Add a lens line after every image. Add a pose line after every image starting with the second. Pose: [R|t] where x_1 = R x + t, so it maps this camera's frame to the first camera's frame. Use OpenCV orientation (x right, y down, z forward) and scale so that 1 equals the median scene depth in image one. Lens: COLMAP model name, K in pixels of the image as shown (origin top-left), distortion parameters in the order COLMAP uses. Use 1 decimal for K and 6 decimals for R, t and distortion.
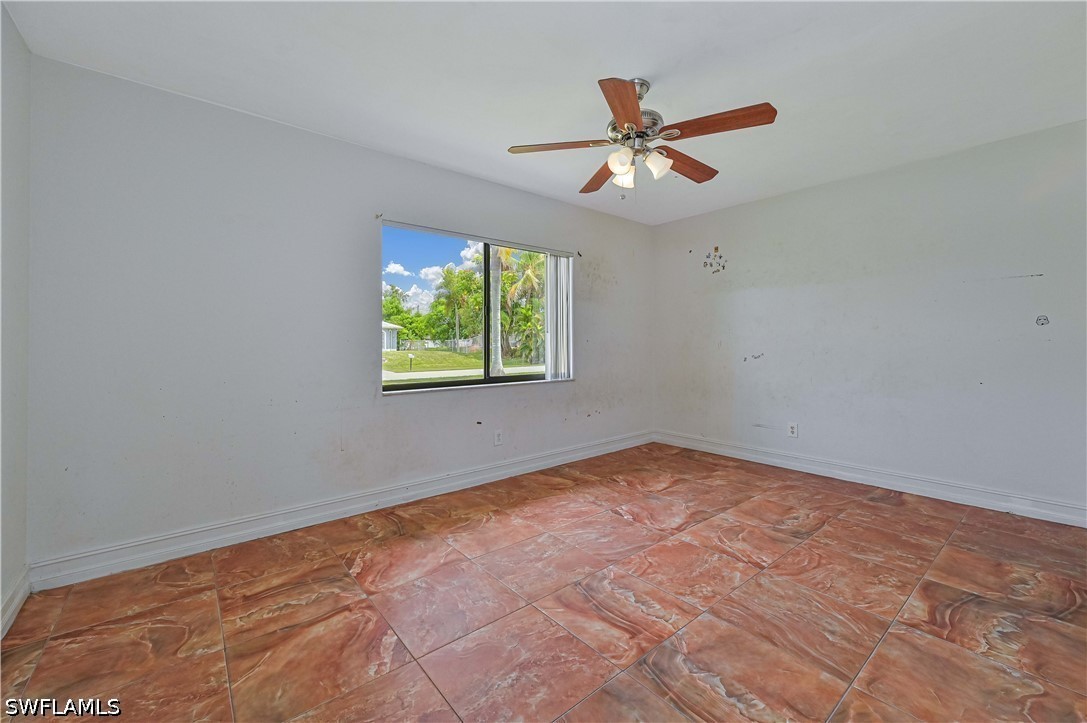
lens RADIAL K [[438.4, 0, 546.3], [0, 438.4, 354.5], [0, 0, 1]] dist [0.002094, -0.000031]
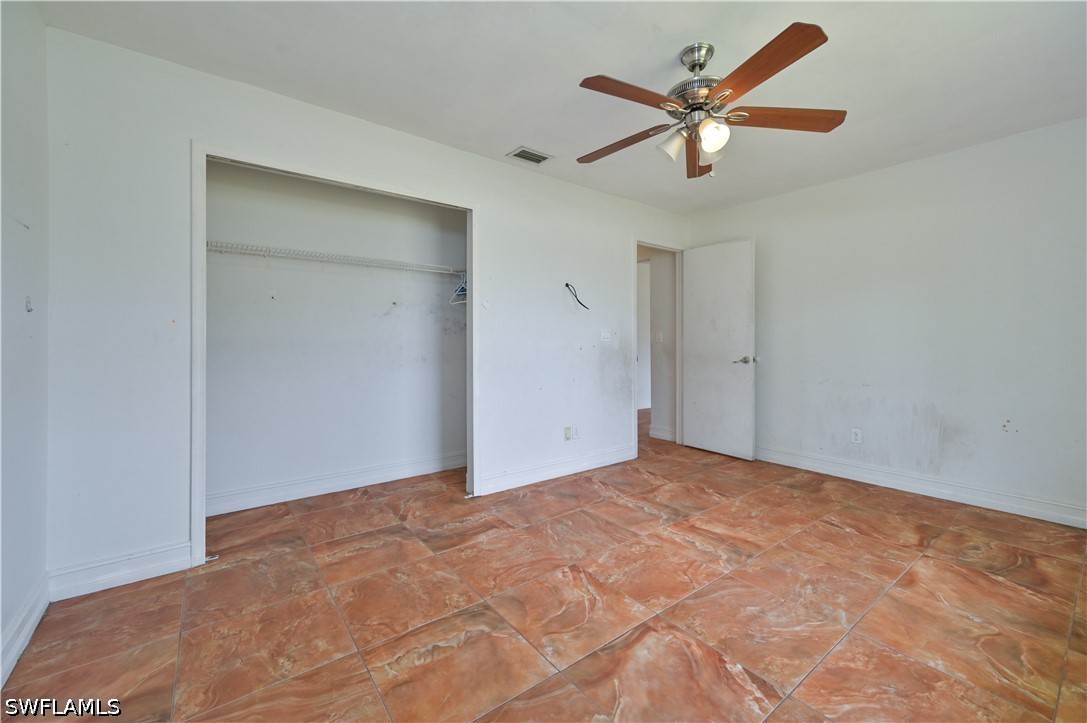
lens RADIAL K [[438.4, 0, 546.3], [0, 438.4, 354.5], [0, 0, 1]] dist [0.002094, -0.000031]
pose [[-0.999293, 0.004220, 0.037348, 0.505944], [0.006038, 0.998795, 0.048703, -0.045055], [-0.037098, 0.048894, -0.998115, 1.956668]]
